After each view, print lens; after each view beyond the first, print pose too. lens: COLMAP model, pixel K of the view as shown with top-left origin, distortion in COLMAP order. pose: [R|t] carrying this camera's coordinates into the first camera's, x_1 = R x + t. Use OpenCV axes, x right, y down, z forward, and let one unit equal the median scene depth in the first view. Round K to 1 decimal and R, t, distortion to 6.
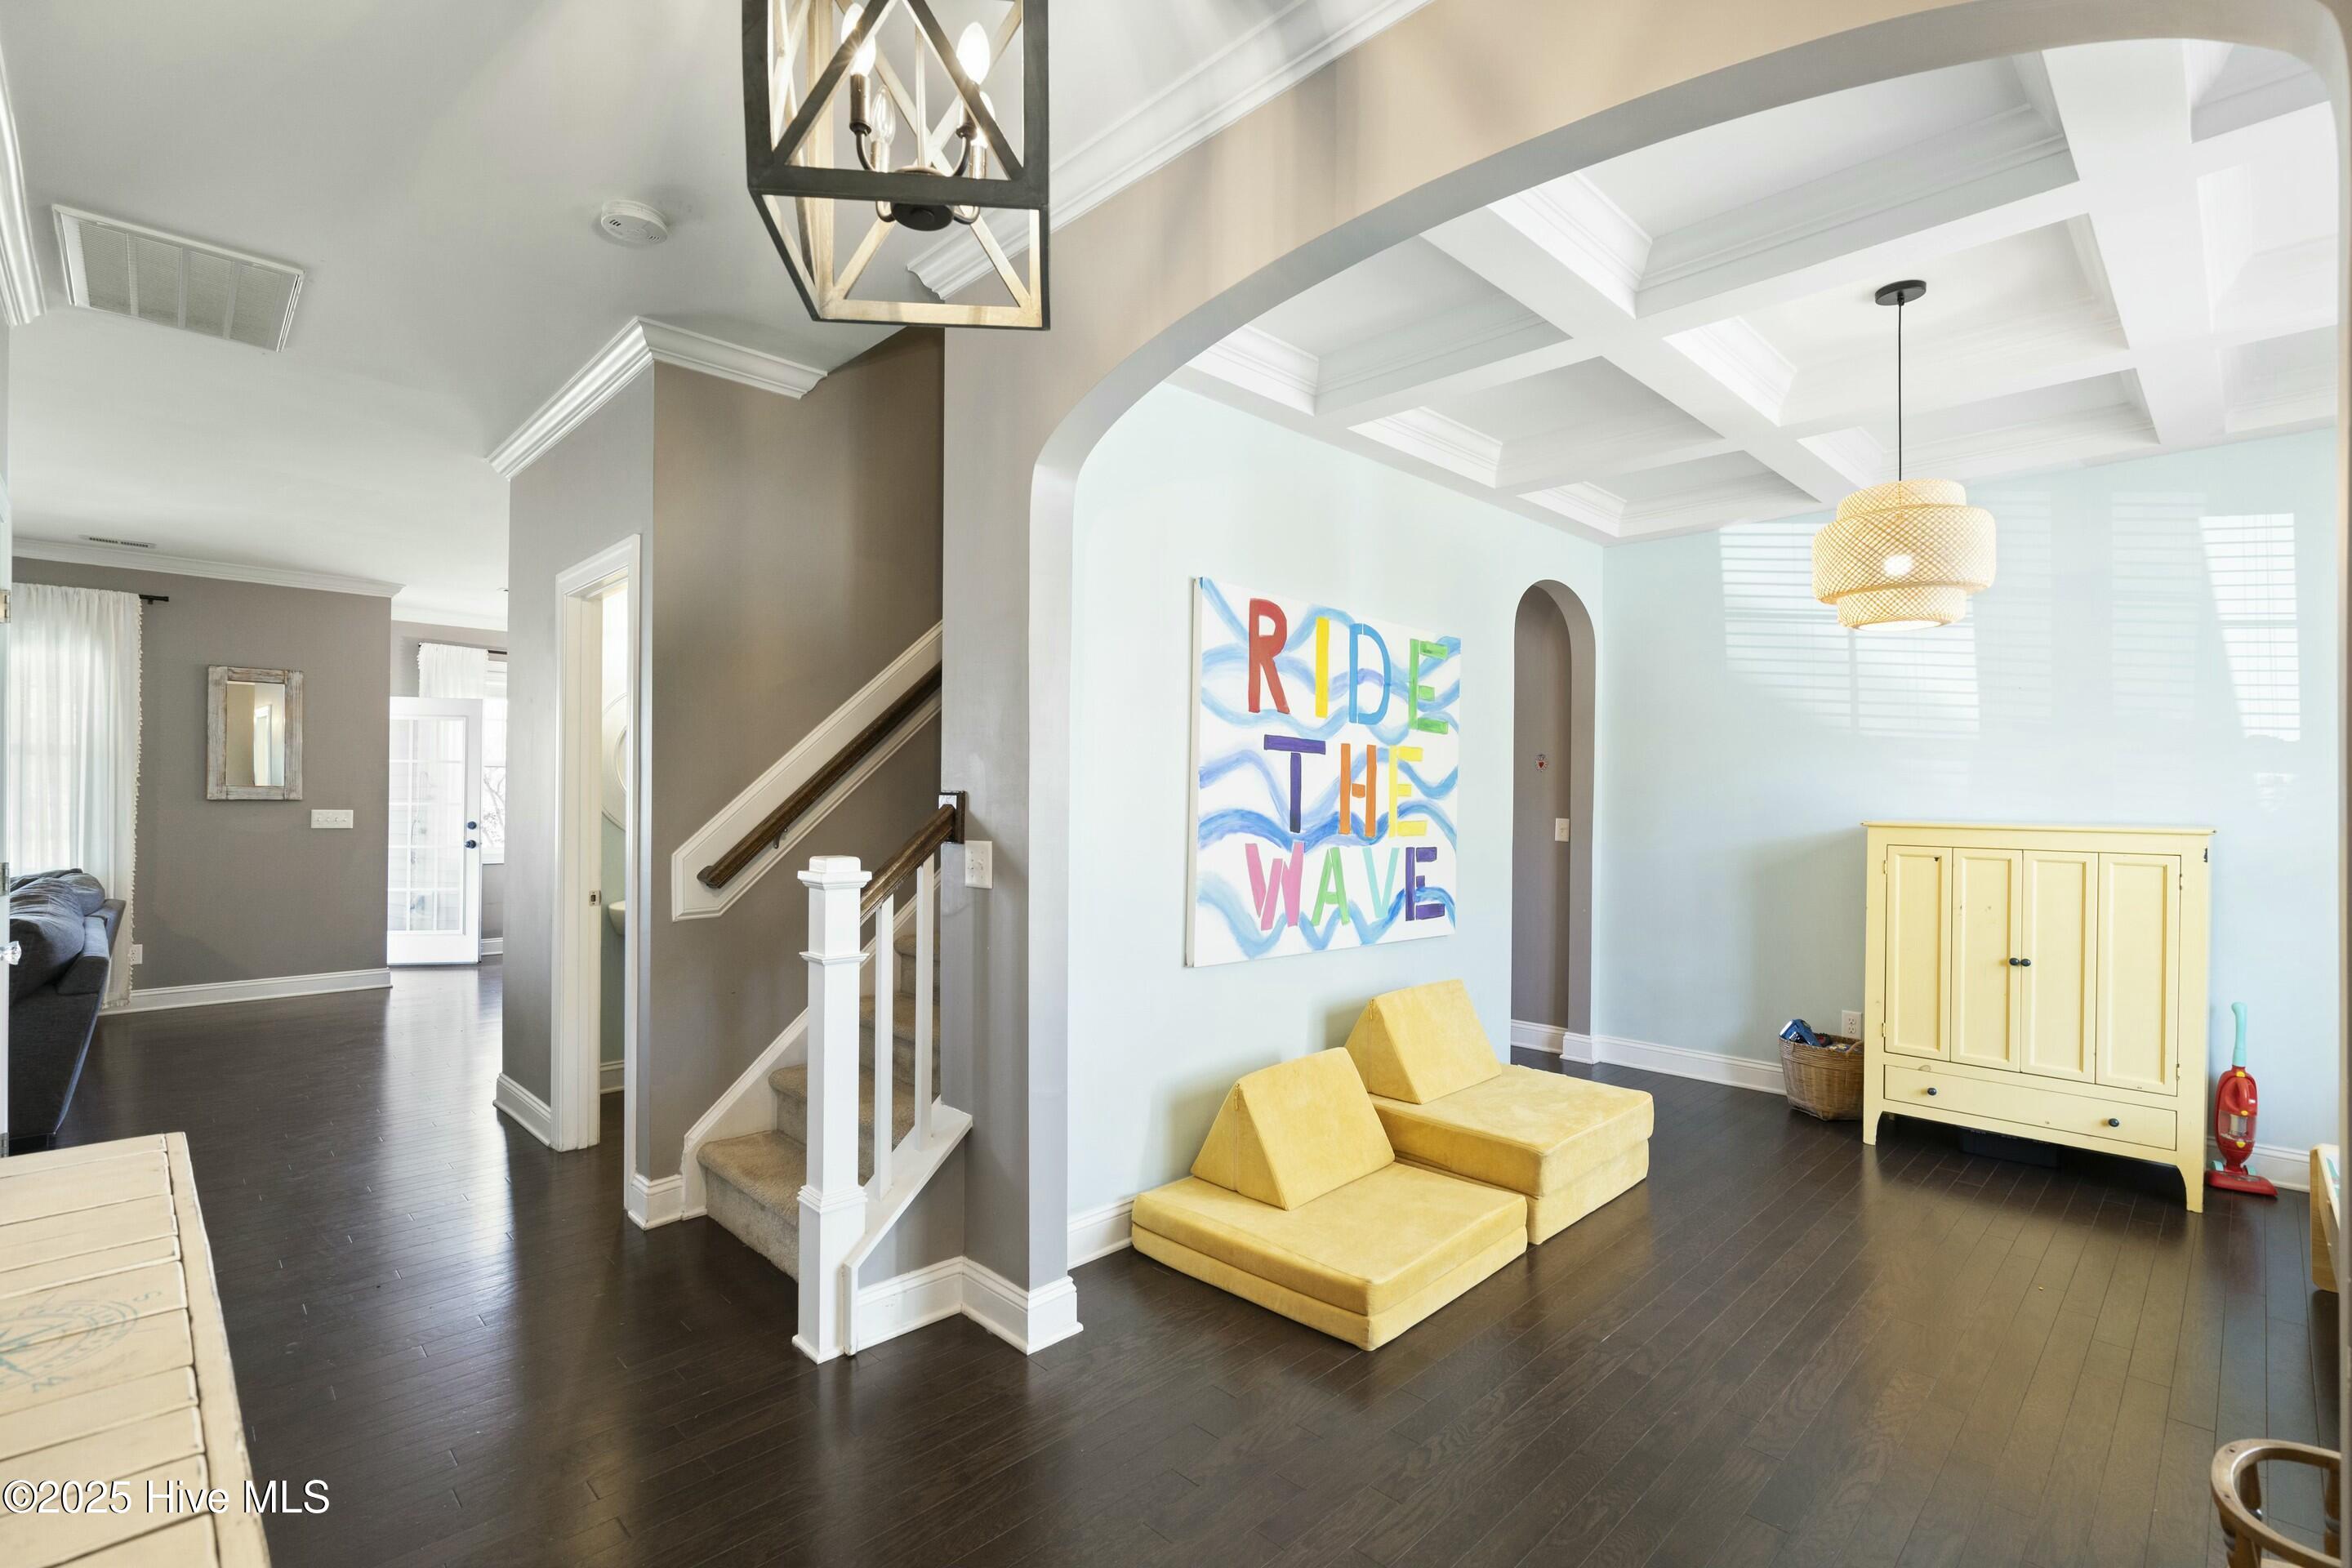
lens RADIAL K [[1059.0, 0, 1188.1], [0, 1059.0, 793.7], [0, 0, 1]] dist [-0.004132, 0.000329]
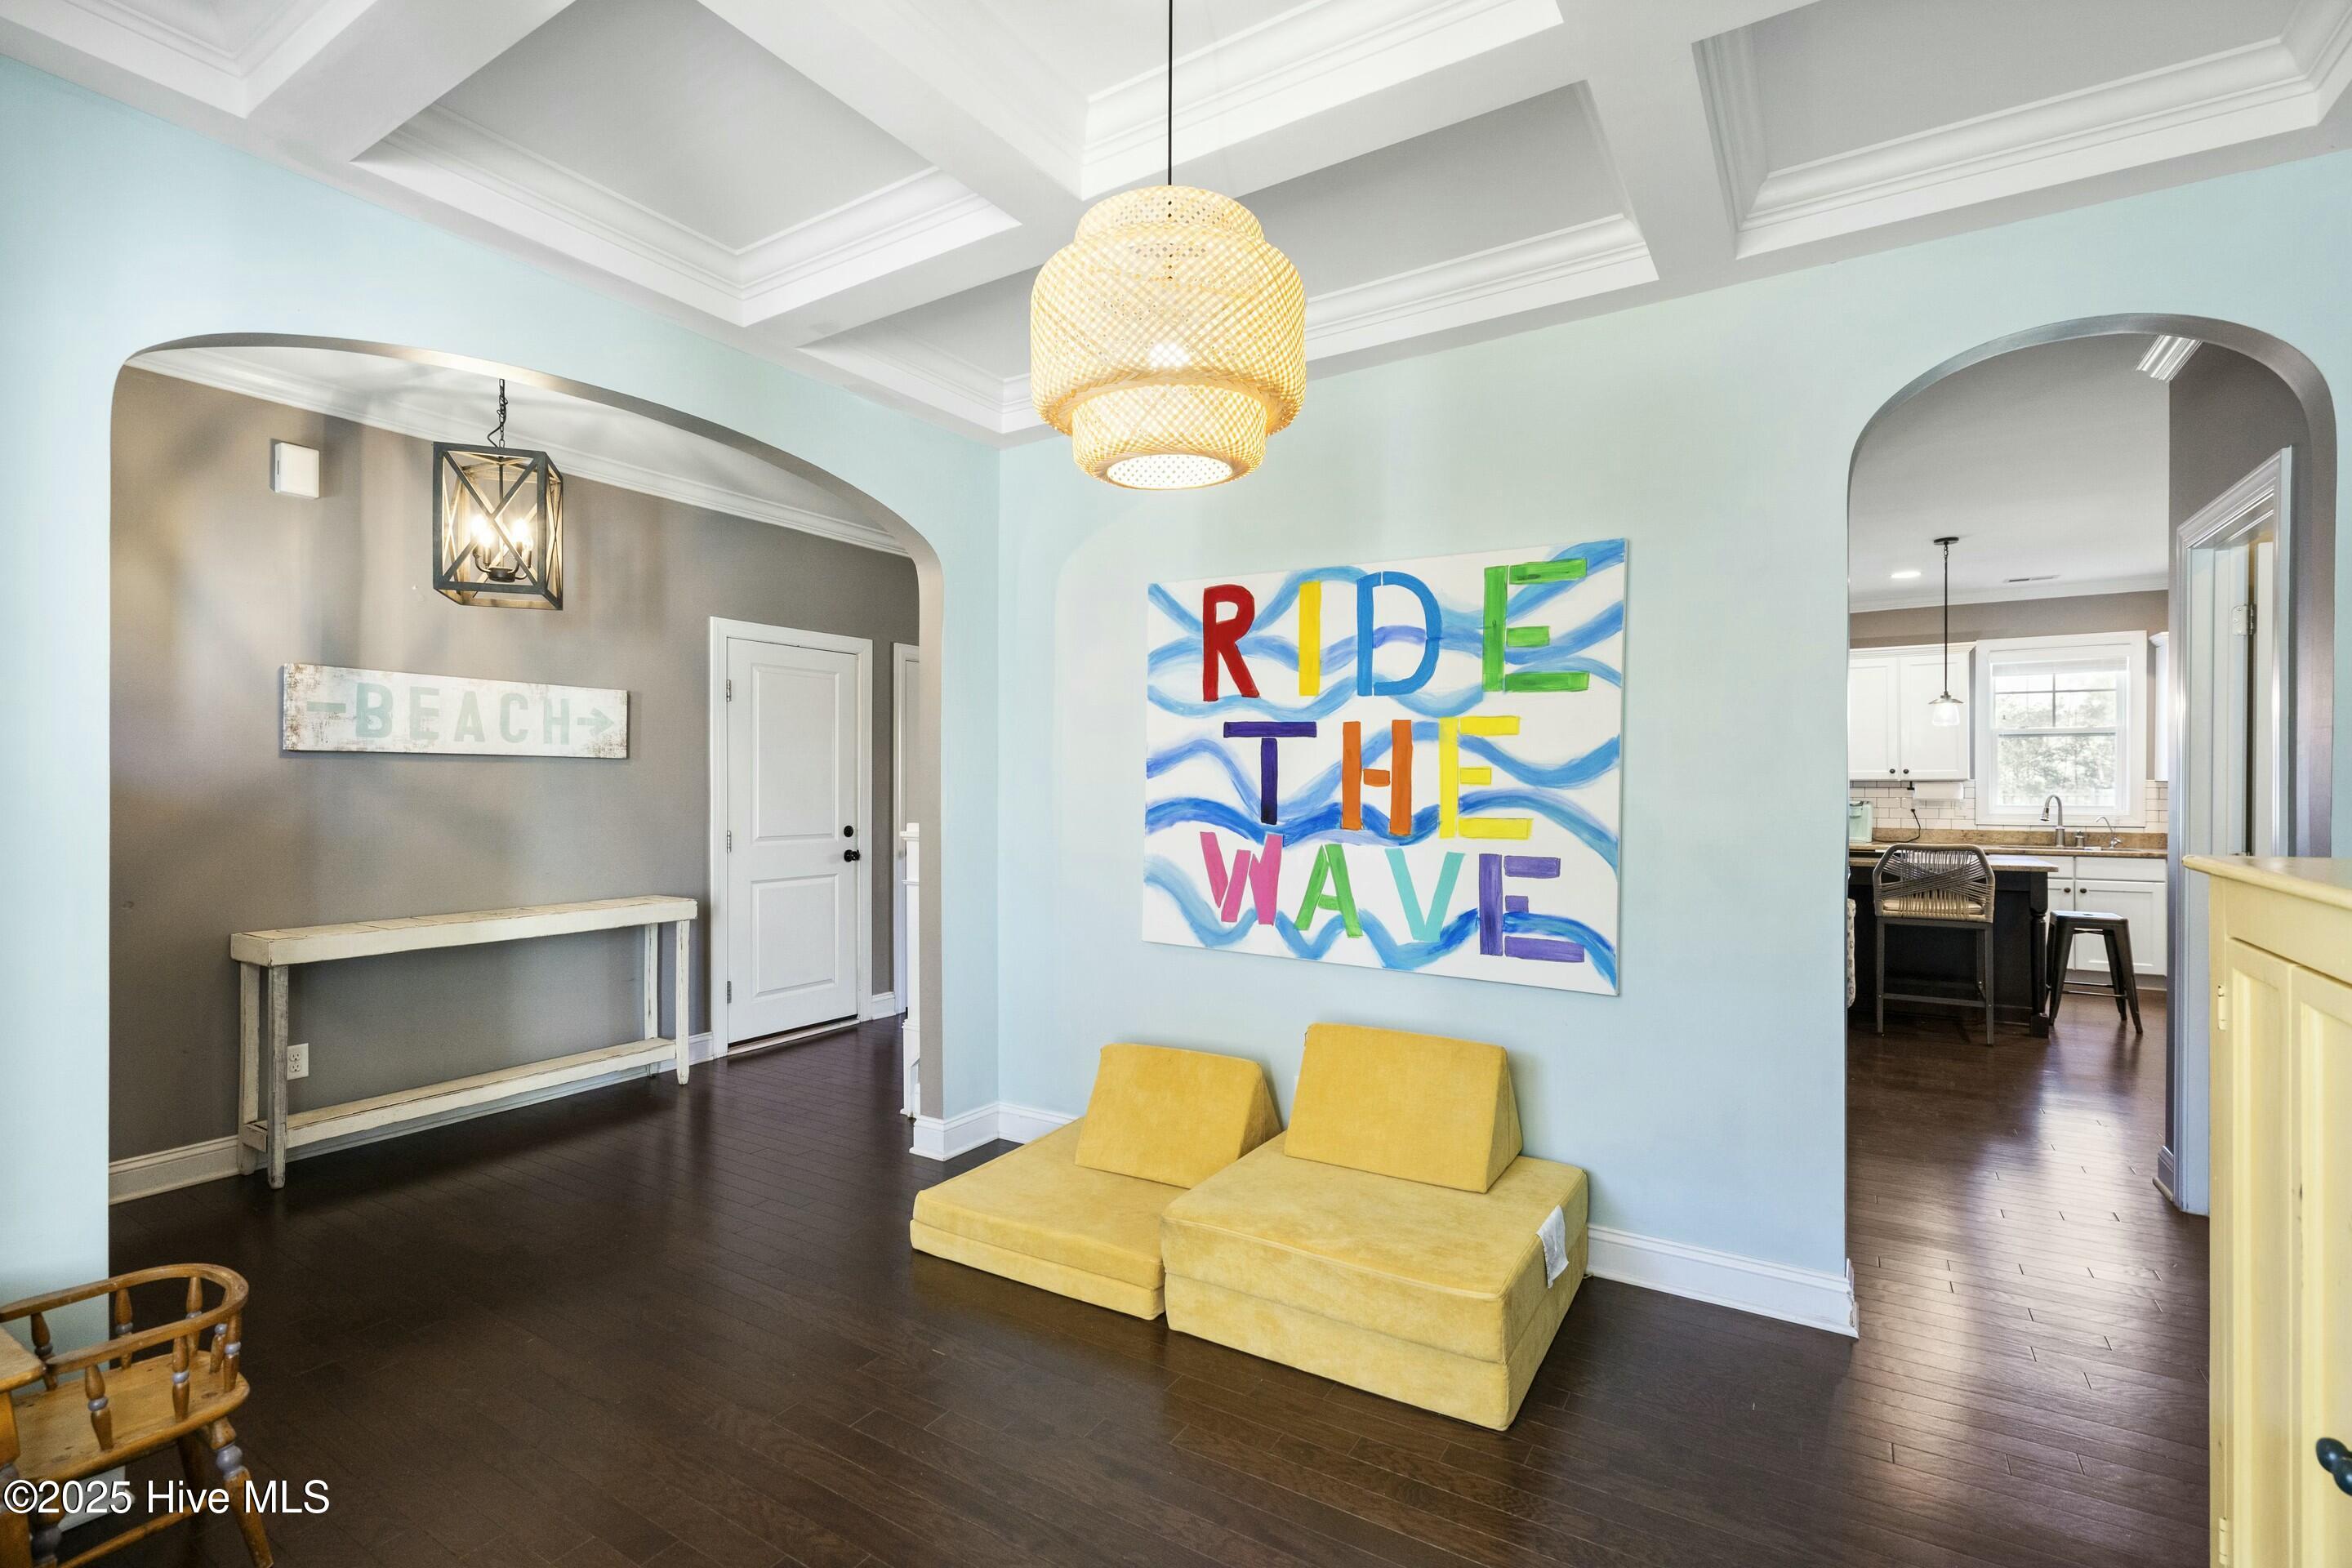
lens RADIAL K [[1059.0, 0, 1188.1], [0, 1059.0, 793.7], [0, 0, 1]] dist [-0.004132, 0.000329]
pose [[0.238732, -0.002164, -0.971083, 0.937978], [0.000445, 0.999998, -0.002119, 0.011457], [0.971085, 0.000074, 0.238733, 0.676148]]
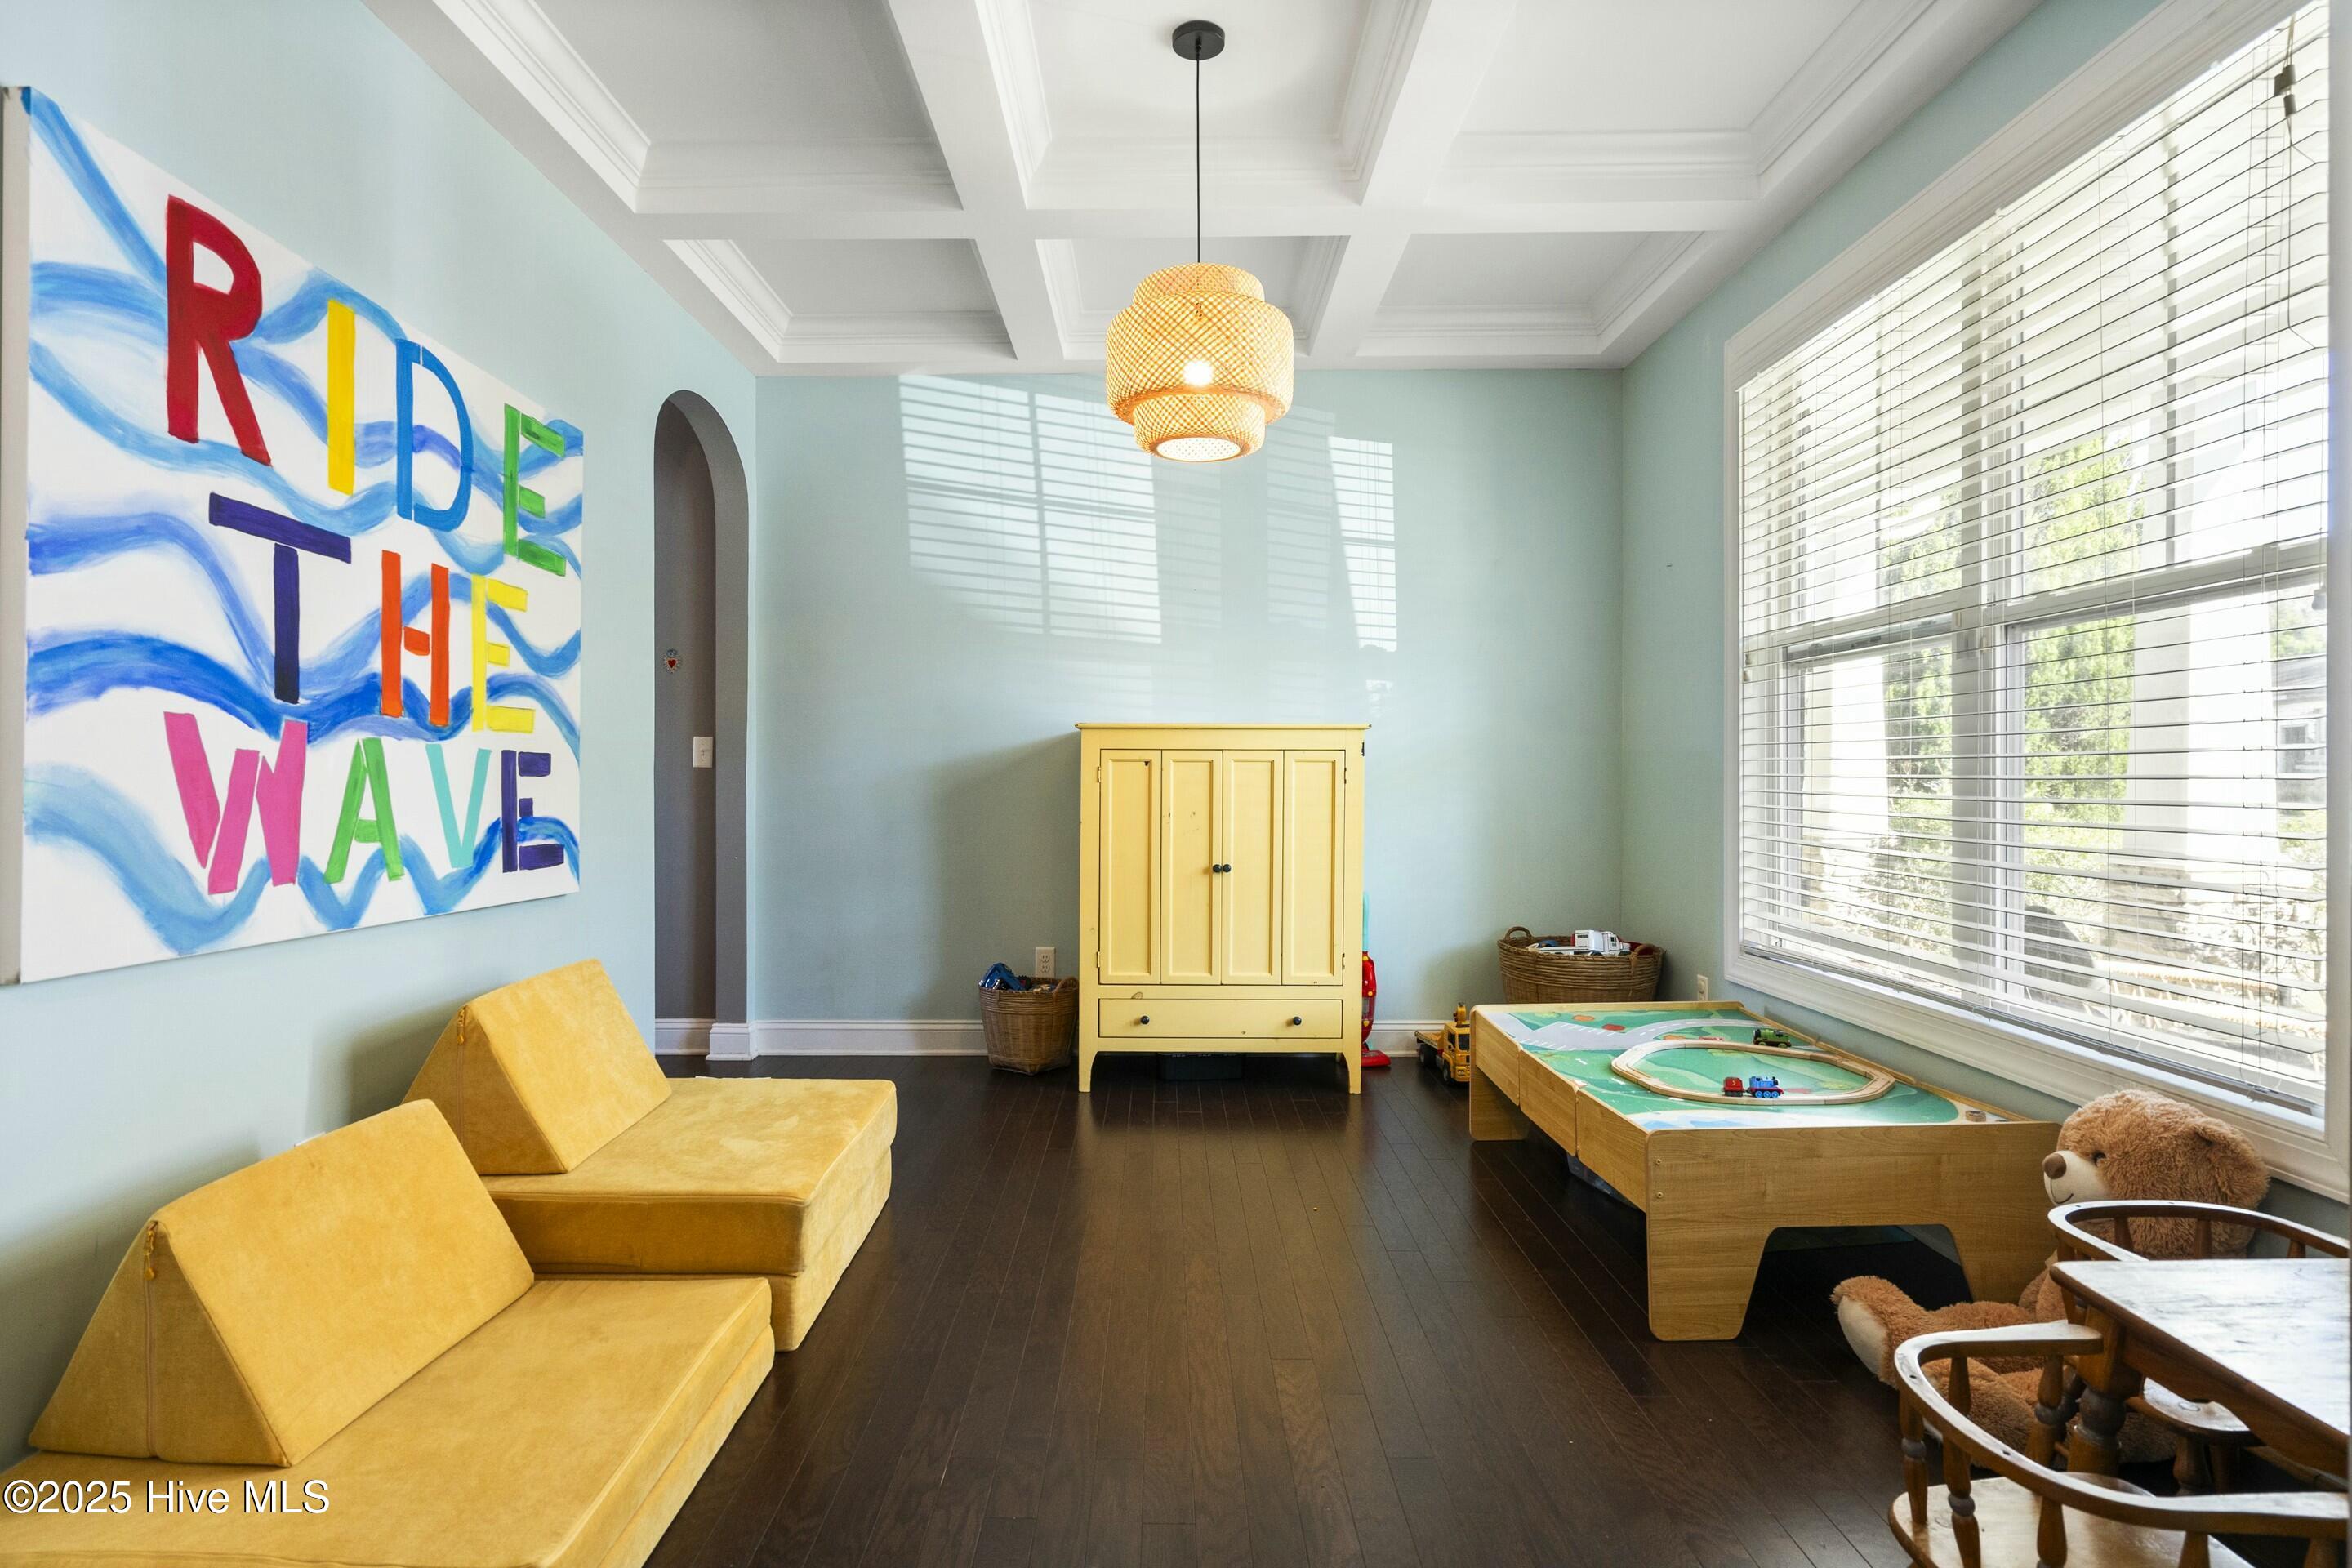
lens RADIAL K [[1178.8, 0, 1136.9], [0, 1178.8, 783.1], [0, 0, 1]] dist [0.001353, 0.001356]
pose [[0.719564, -0.013223, 0.694300, -0.000069], [0.005212, 0.999893, 0.013641, 0.066996], [-0.694407, -0.006197, 0.719556, 0.287886]]
